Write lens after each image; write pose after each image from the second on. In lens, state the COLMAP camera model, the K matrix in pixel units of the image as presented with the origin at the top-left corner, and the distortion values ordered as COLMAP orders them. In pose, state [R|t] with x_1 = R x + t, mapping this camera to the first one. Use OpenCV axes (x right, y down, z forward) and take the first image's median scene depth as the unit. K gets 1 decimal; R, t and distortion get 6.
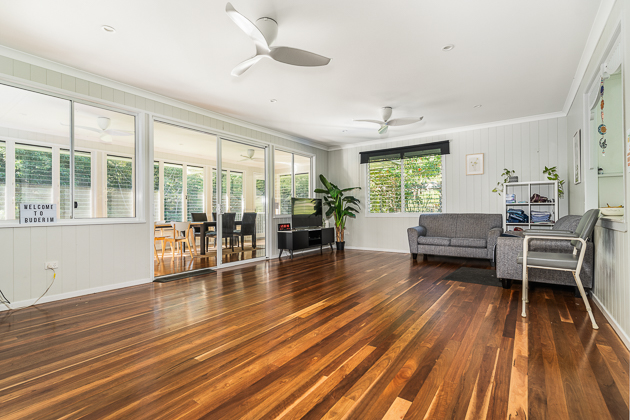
lens RADIAL K [[308.4, 0, 326.0], [0, 308.4, 208.4], [0, 0, 1]] dist [-0.000430, -0.000066]
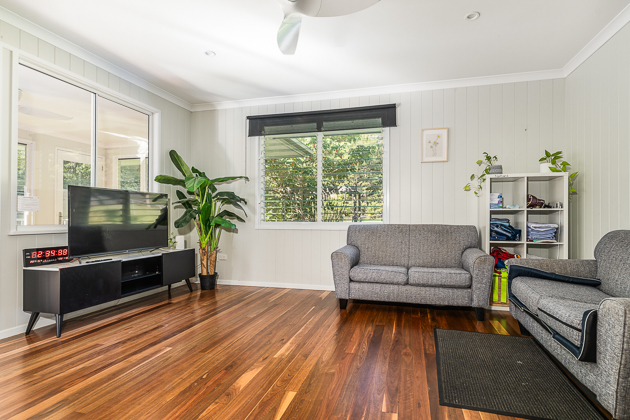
lens RADIAL K [[308.4, 0, 326.0], [0, 308.4, 208.4], [0, 0, 1]] dist [-0.000430, -0.000066]
pose [[0.951488, 0.021220, 0.306952, 0.081846], [-0.013365, 0.999528, -0.027670, 0.003480], [-0.307394, 0.022225, 0.951323, 0.448349]]
